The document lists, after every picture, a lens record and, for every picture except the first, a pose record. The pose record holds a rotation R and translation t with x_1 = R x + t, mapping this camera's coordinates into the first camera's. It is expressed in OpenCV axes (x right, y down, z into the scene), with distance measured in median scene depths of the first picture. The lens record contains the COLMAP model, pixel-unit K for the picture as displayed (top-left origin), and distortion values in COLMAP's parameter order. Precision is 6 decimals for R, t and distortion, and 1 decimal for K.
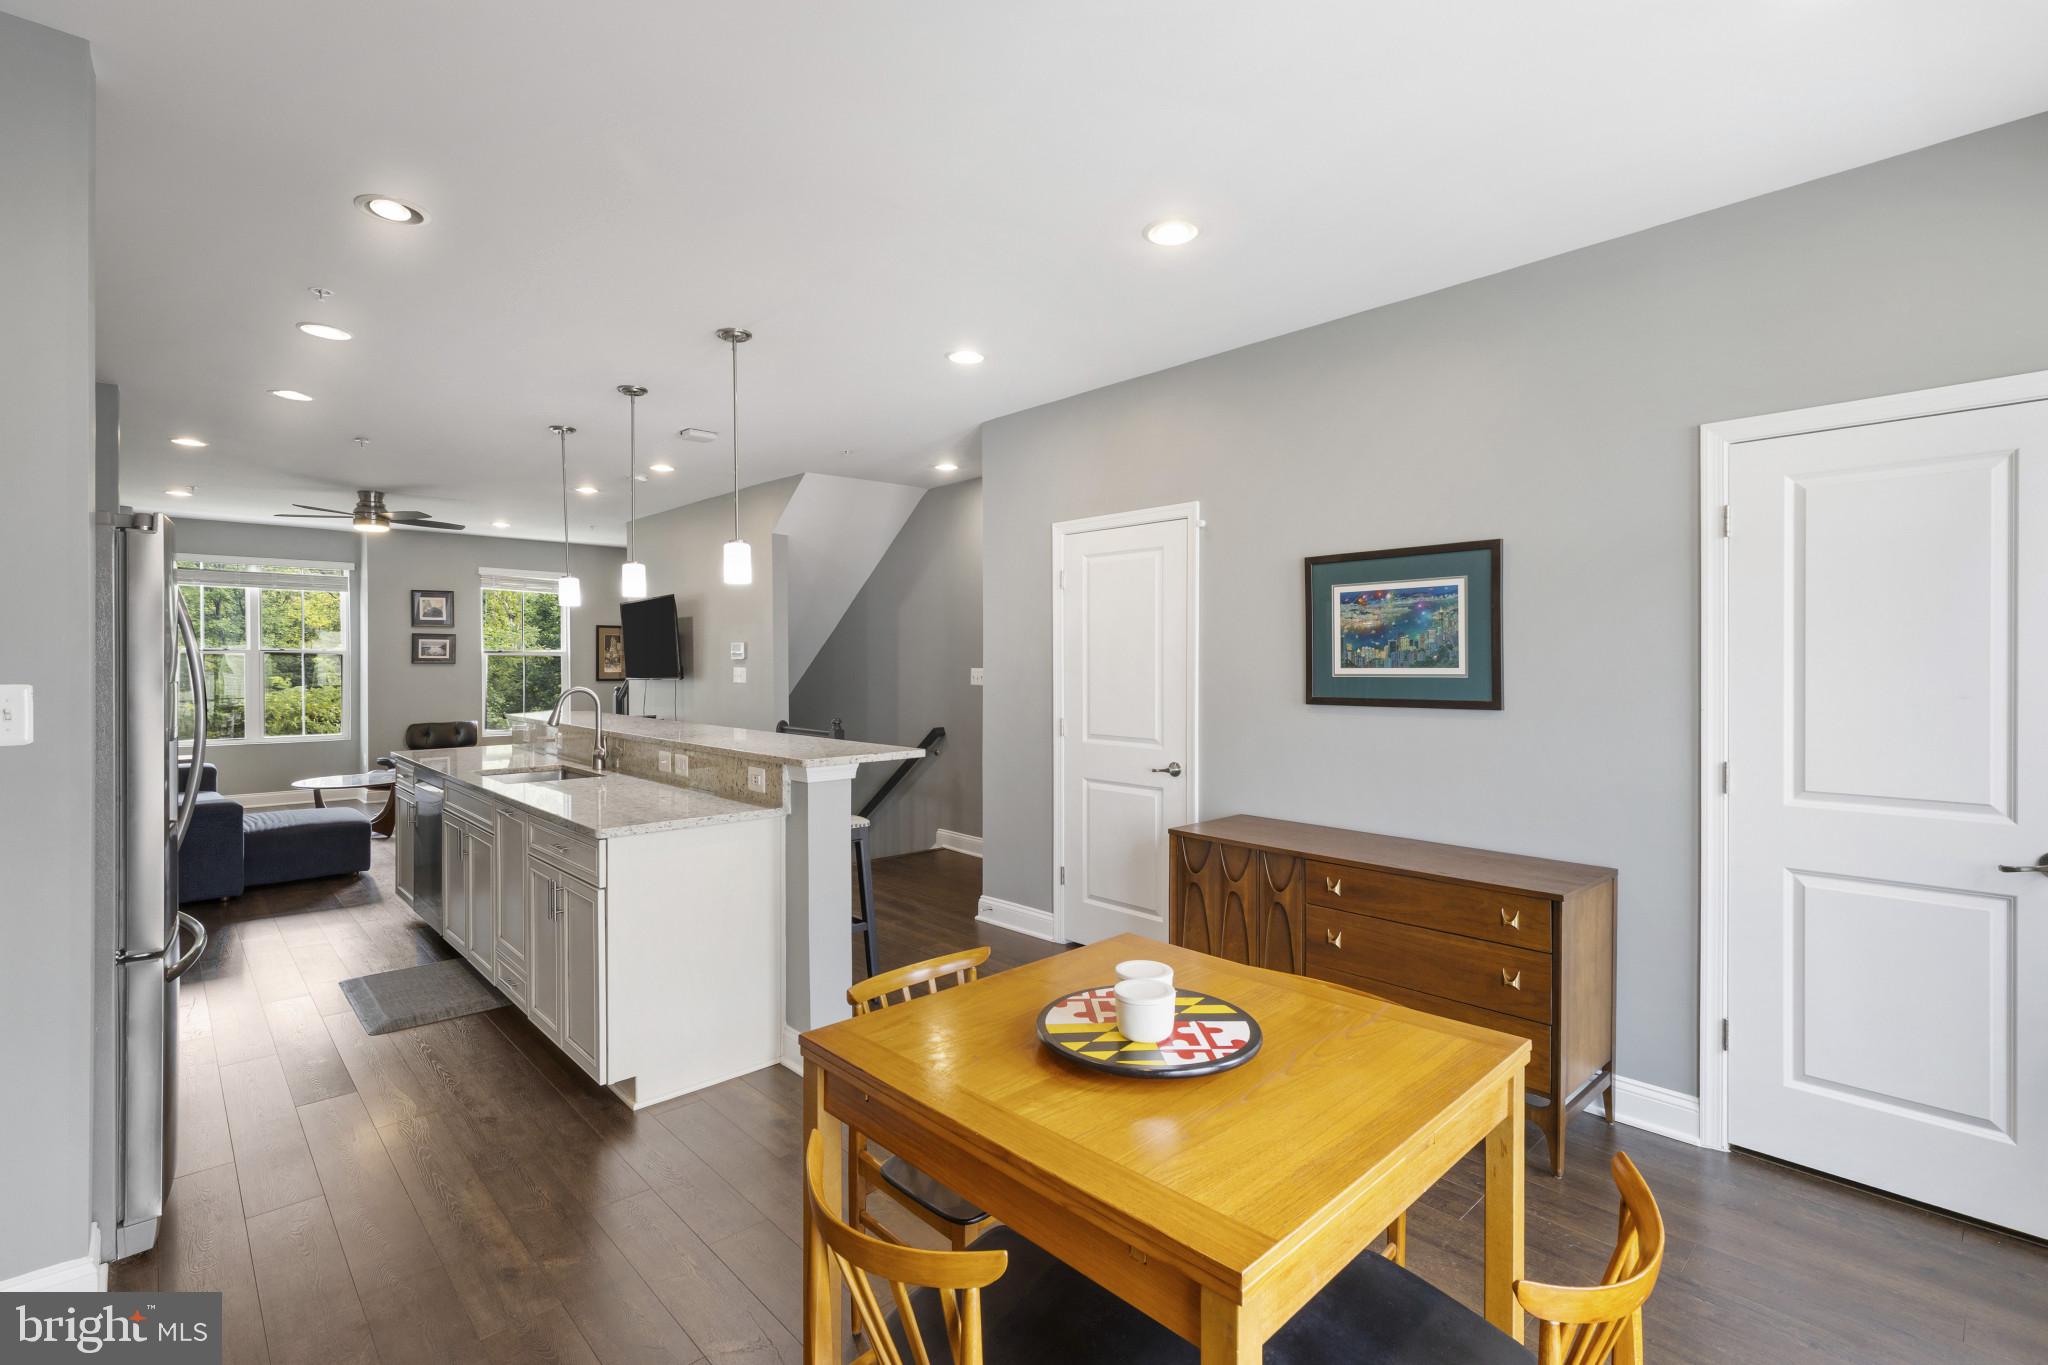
lens RADIAL K [[923.9, 0, 1033.0], [0, 923.9, 673.1], [0, 0, 1]] dist [0.007509, -0.002697]
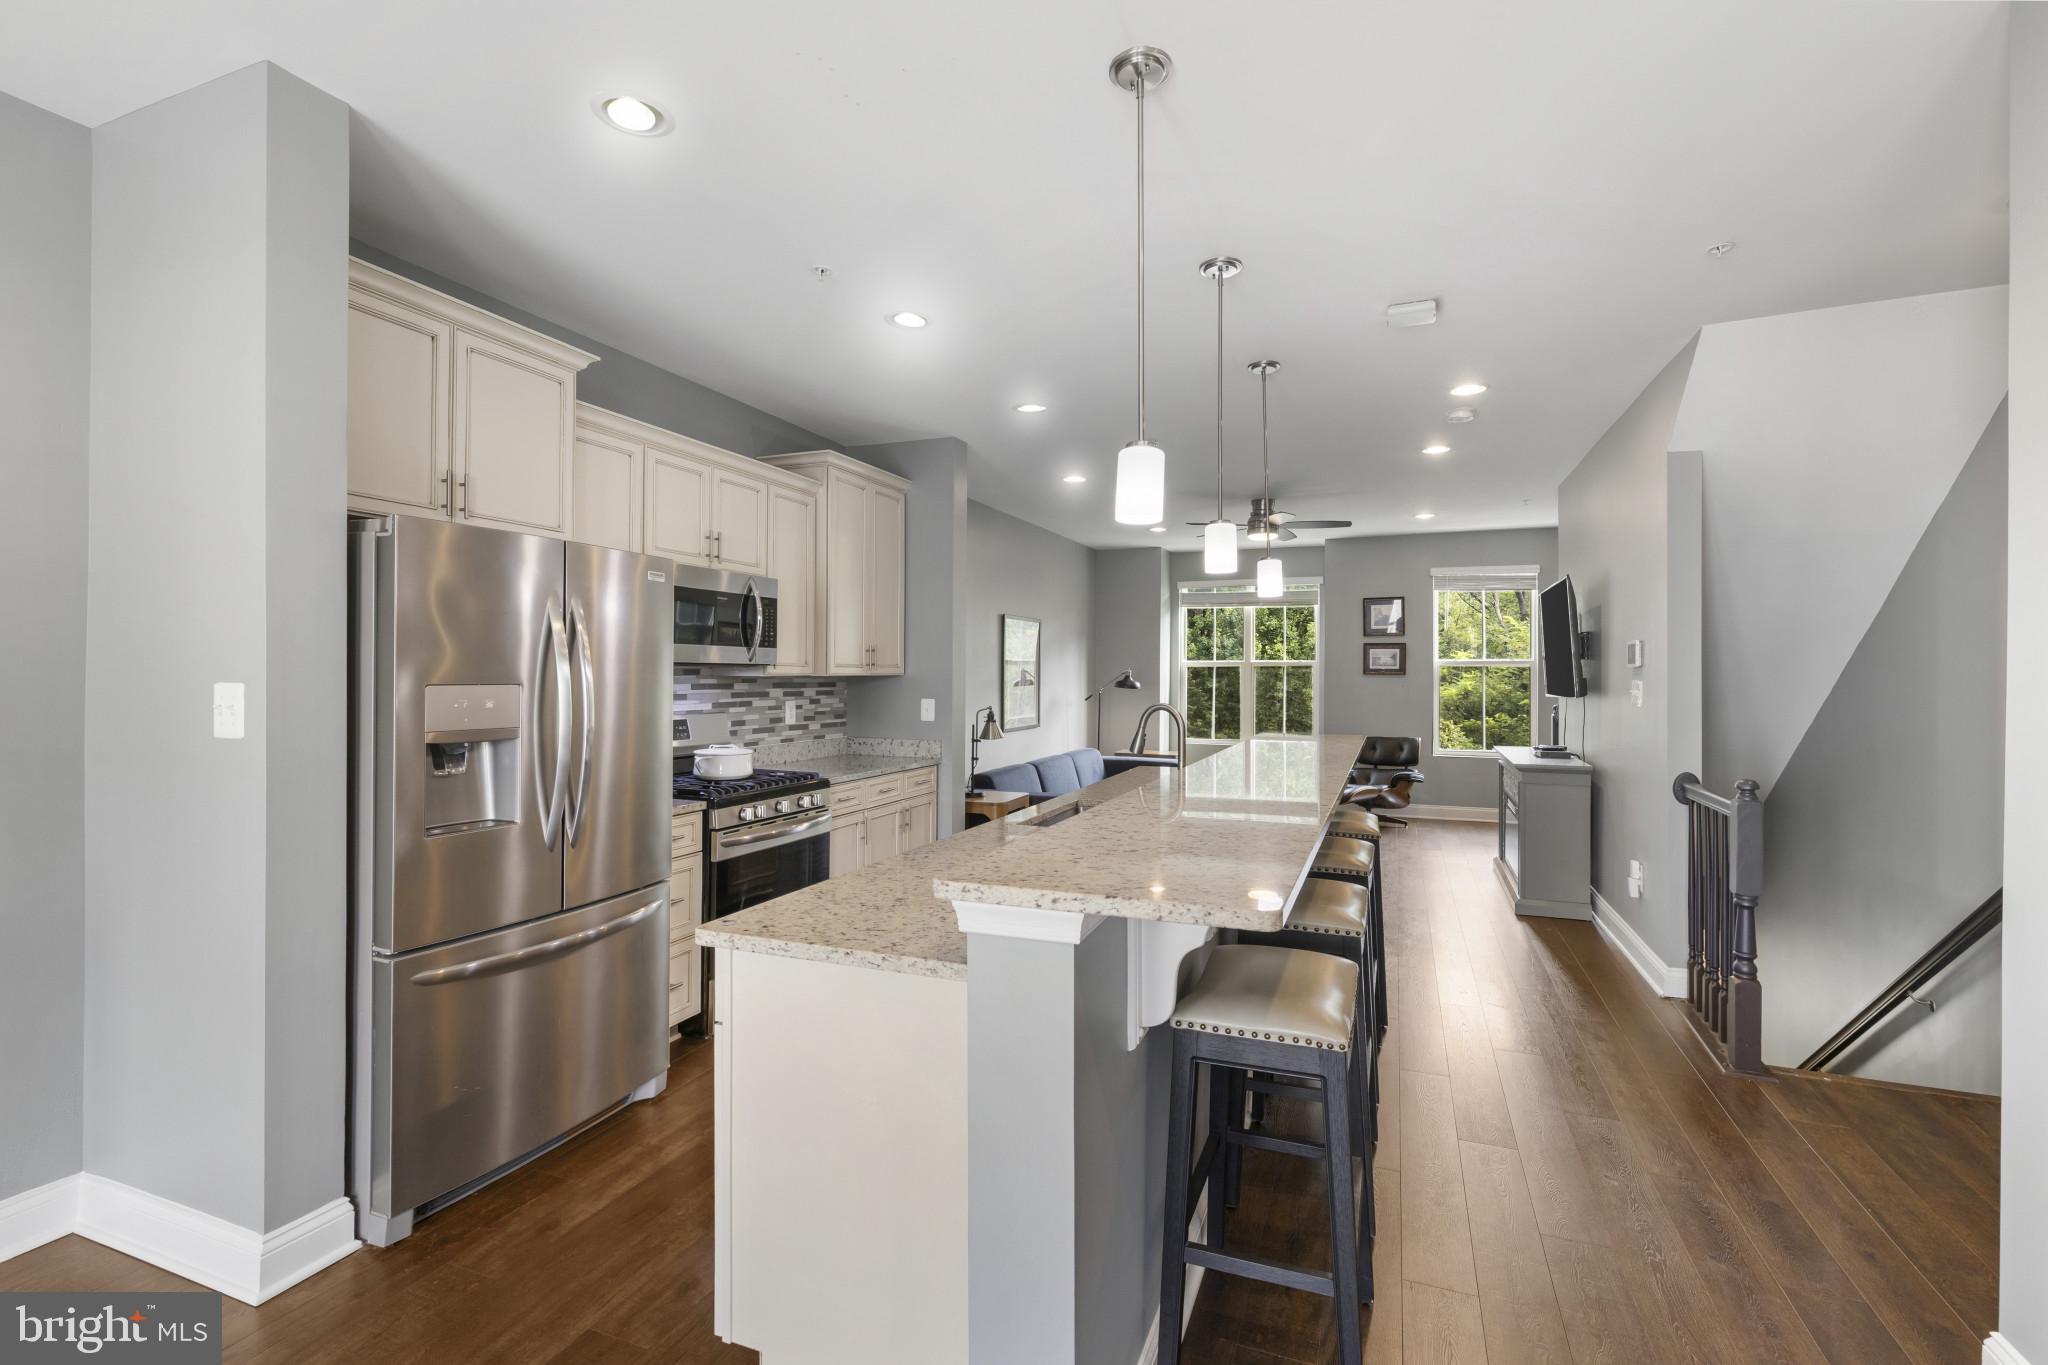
lens RADIAL K [[923.9, 0, 1023.2], [0, 923.9, 678.9], [0, 0, 1]] dist [0.007509, -0.002697]
pose [[0.416371, 0.005804, -0.909176, 0.058240], [-0.012805, 0.999918, 0.000519, -0.001596], [0.909105, 0.011426, 0.416411, 0.276177]]
